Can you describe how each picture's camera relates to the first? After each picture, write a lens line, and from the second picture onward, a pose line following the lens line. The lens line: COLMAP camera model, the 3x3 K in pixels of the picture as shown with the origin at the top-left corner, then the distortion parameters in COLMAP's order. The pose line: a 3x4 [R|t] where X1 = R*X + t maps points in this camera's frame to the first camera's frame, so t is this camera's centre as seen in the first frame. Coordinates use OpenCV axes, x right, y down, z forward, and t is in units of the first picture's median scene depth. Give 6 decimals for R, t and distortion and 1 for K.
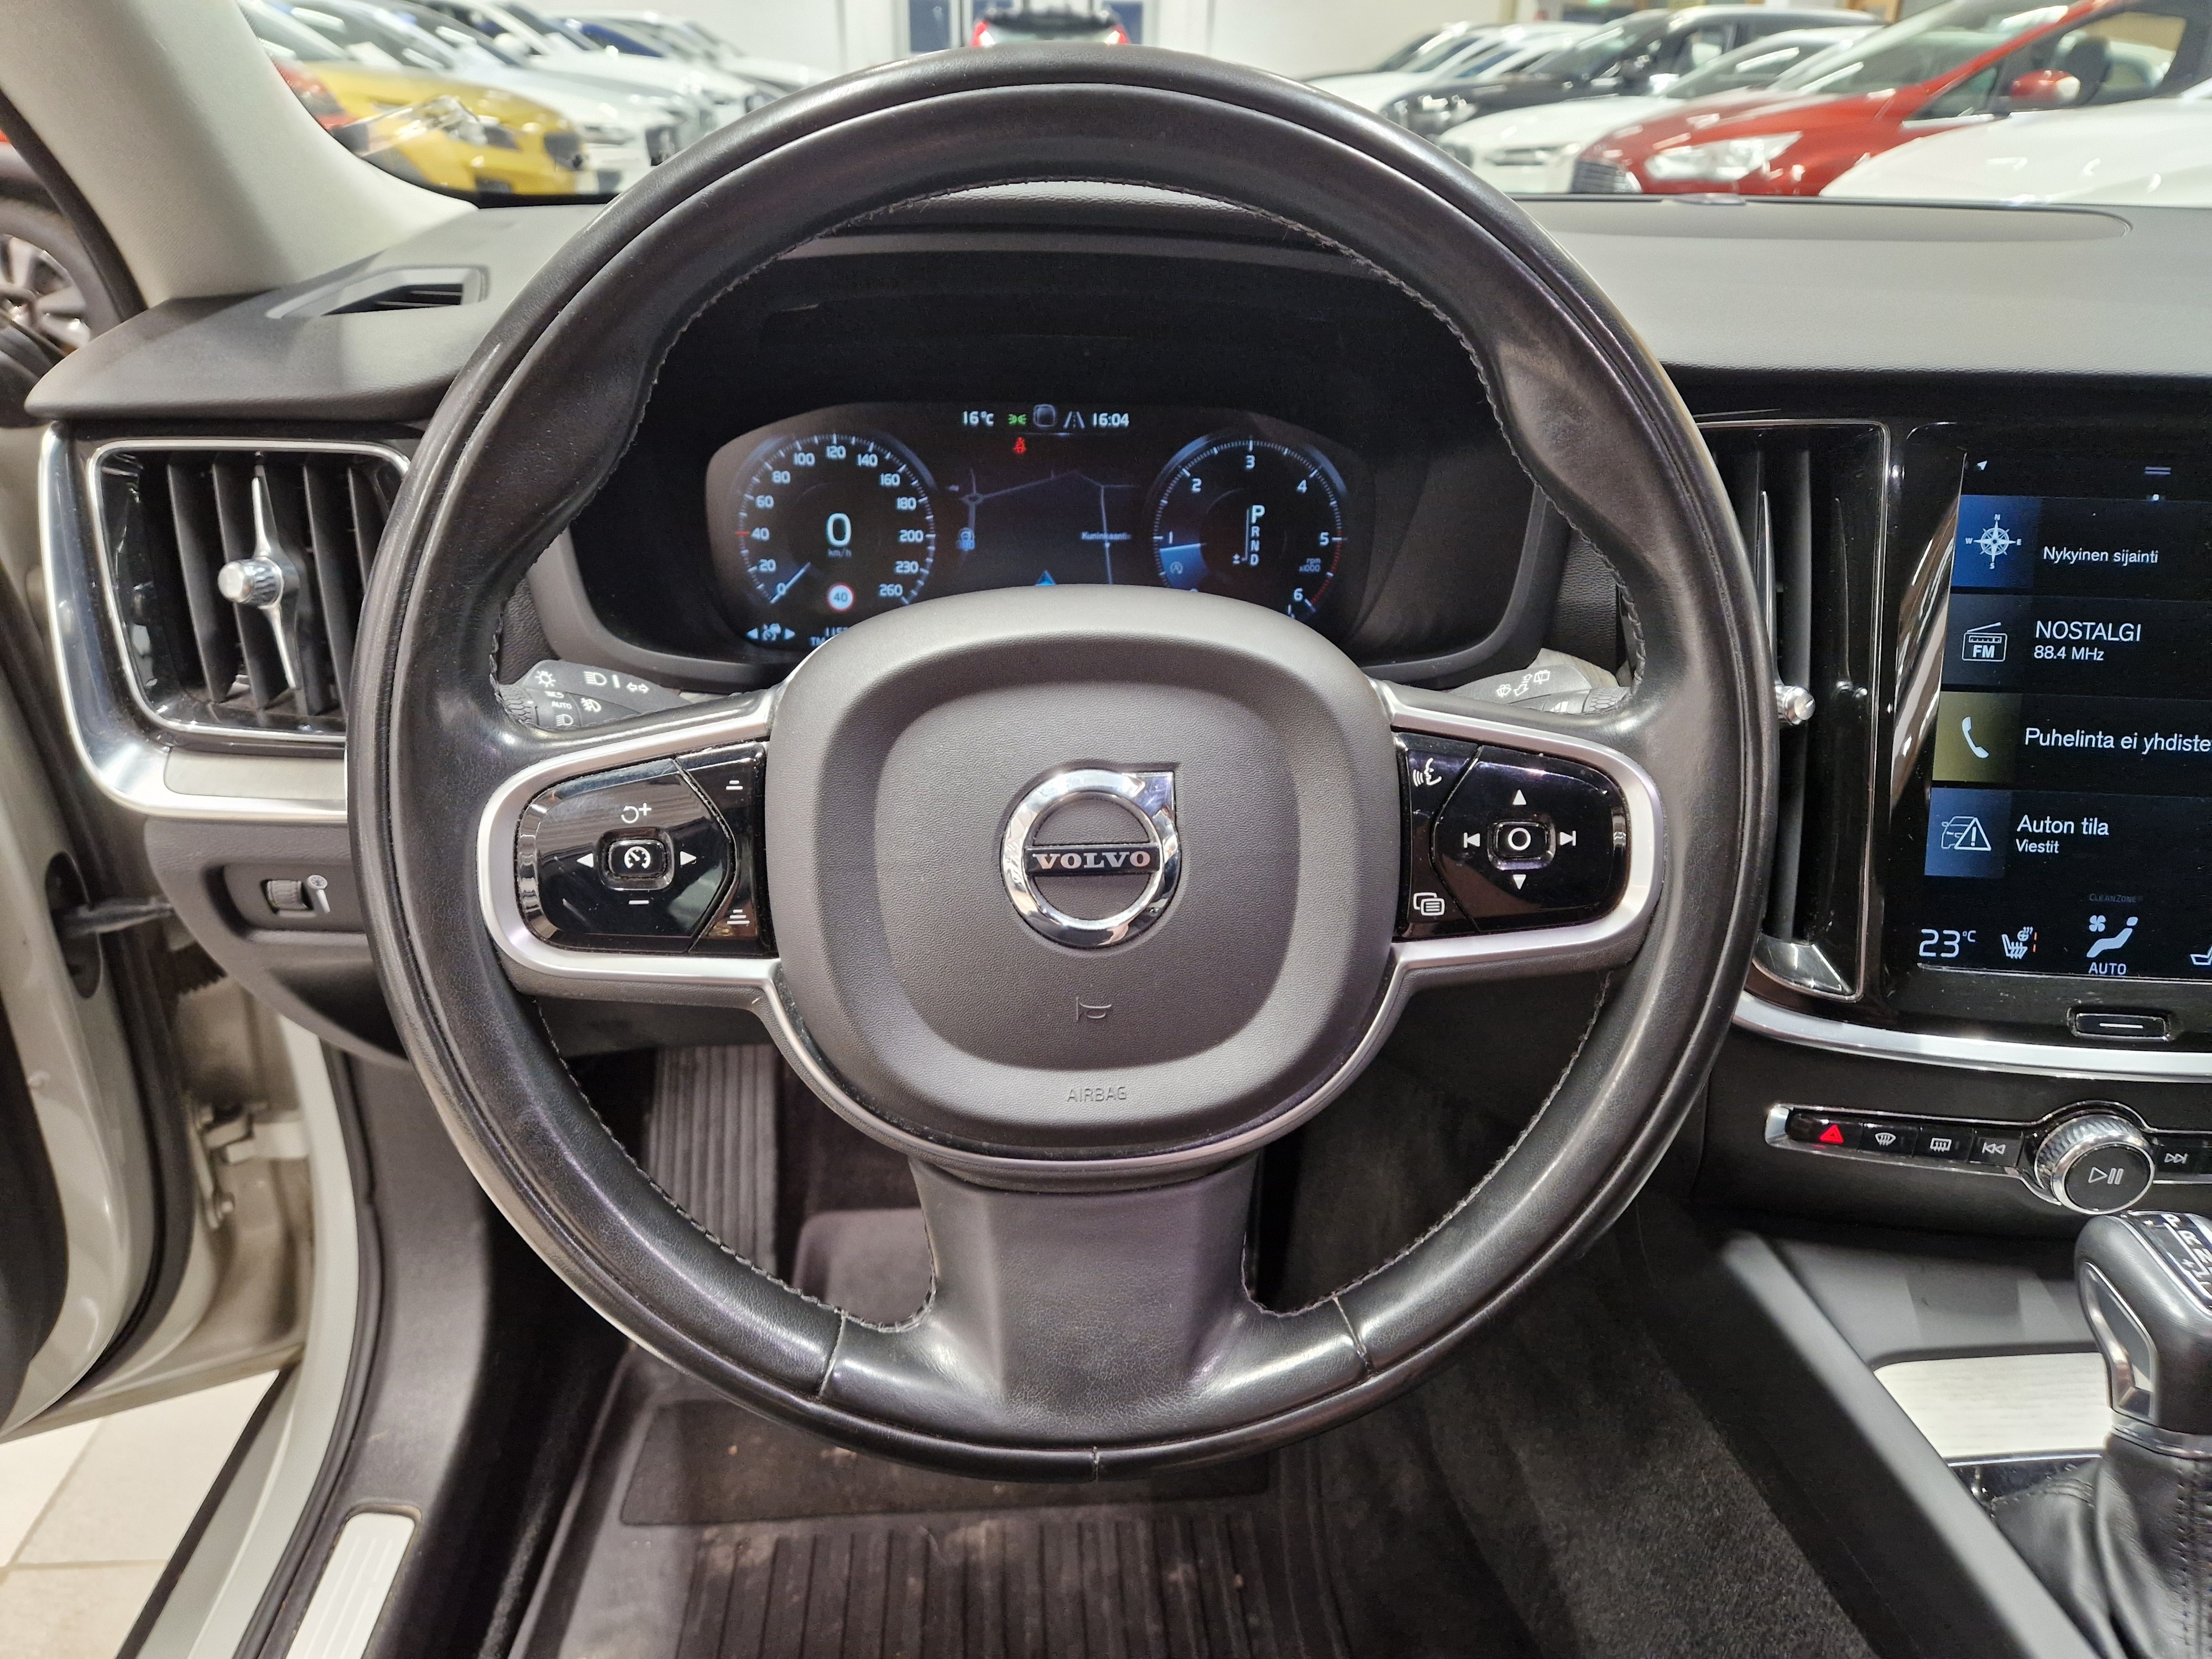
lens RADIAL K [[1477.6, 0, 1094.6], [0, 1477.6, 851.2], [0, 0, 1]] dist [0.074801, -0.076566]
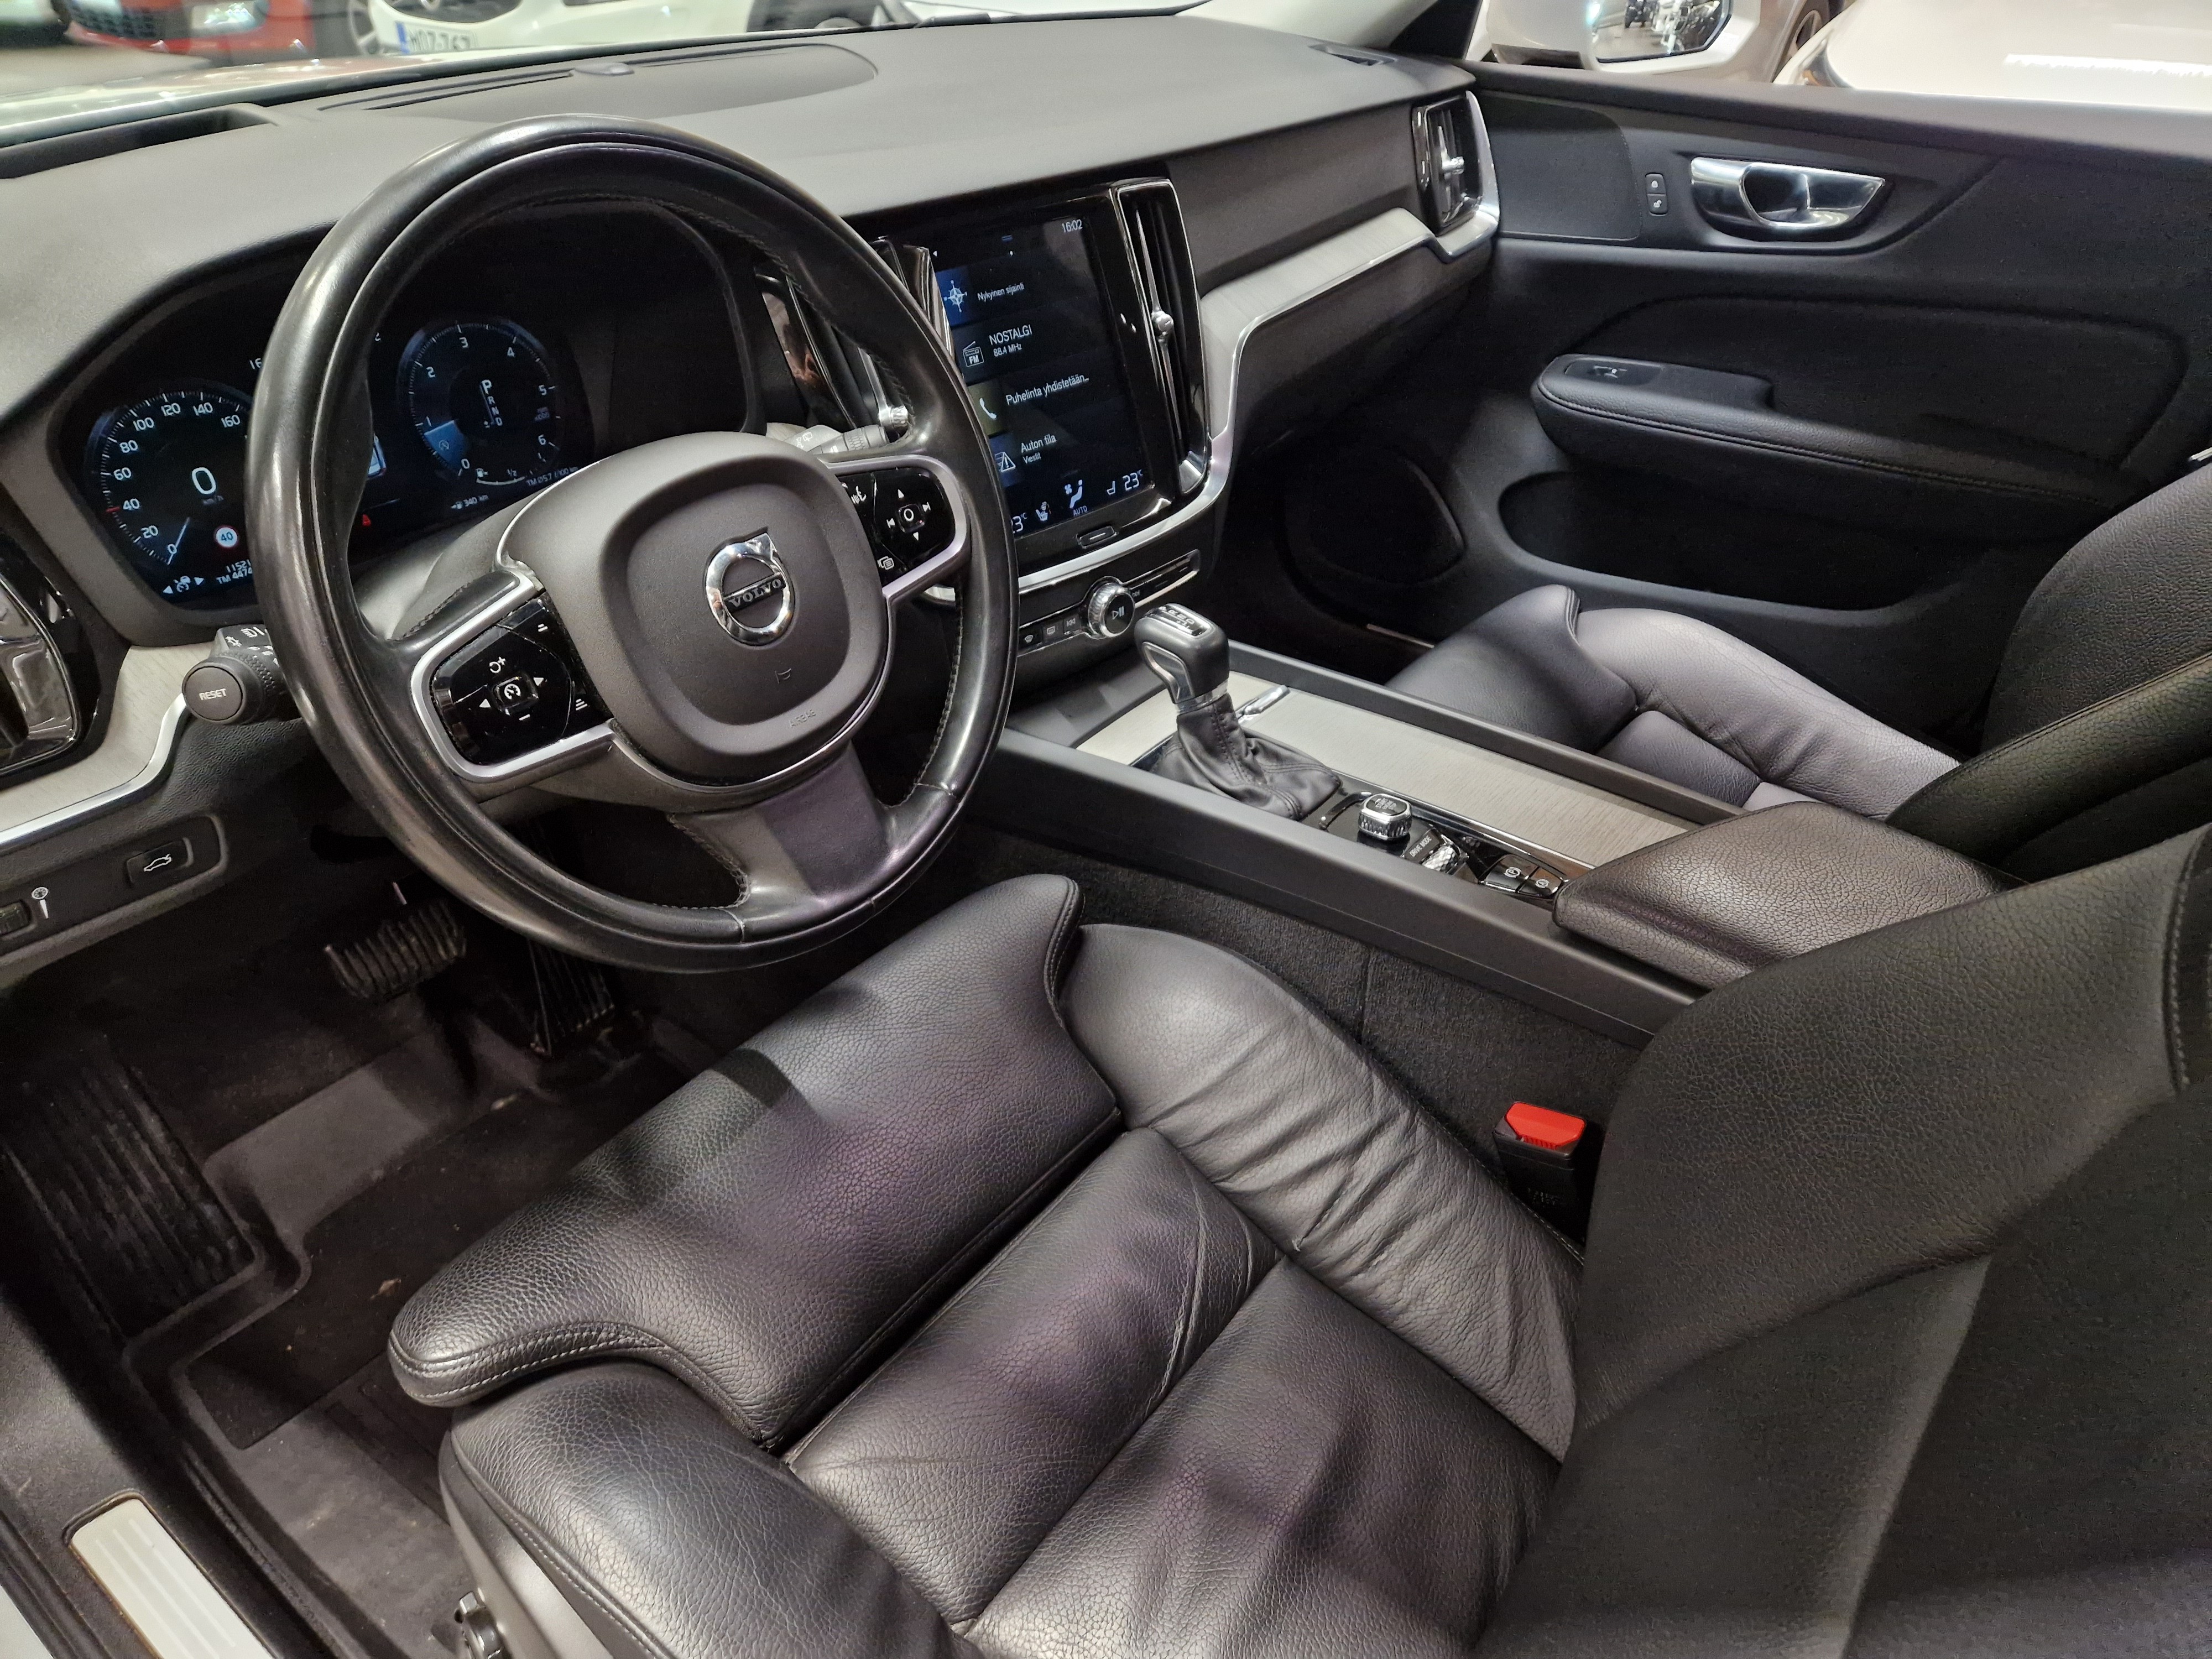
lens RADIAL K [[1489.0, 0, 1116.4], [0, 1489.0, 869.7], [0, 0, 1]] dist [0.082655, -0.087638]
pose [[0.652726, -0.449265, 0.610008, -0.646644], [0.347106, 0.893053, 0.286311, -0.041839], [-0.673399, 0.024856, 0.738861, -0.414849]]
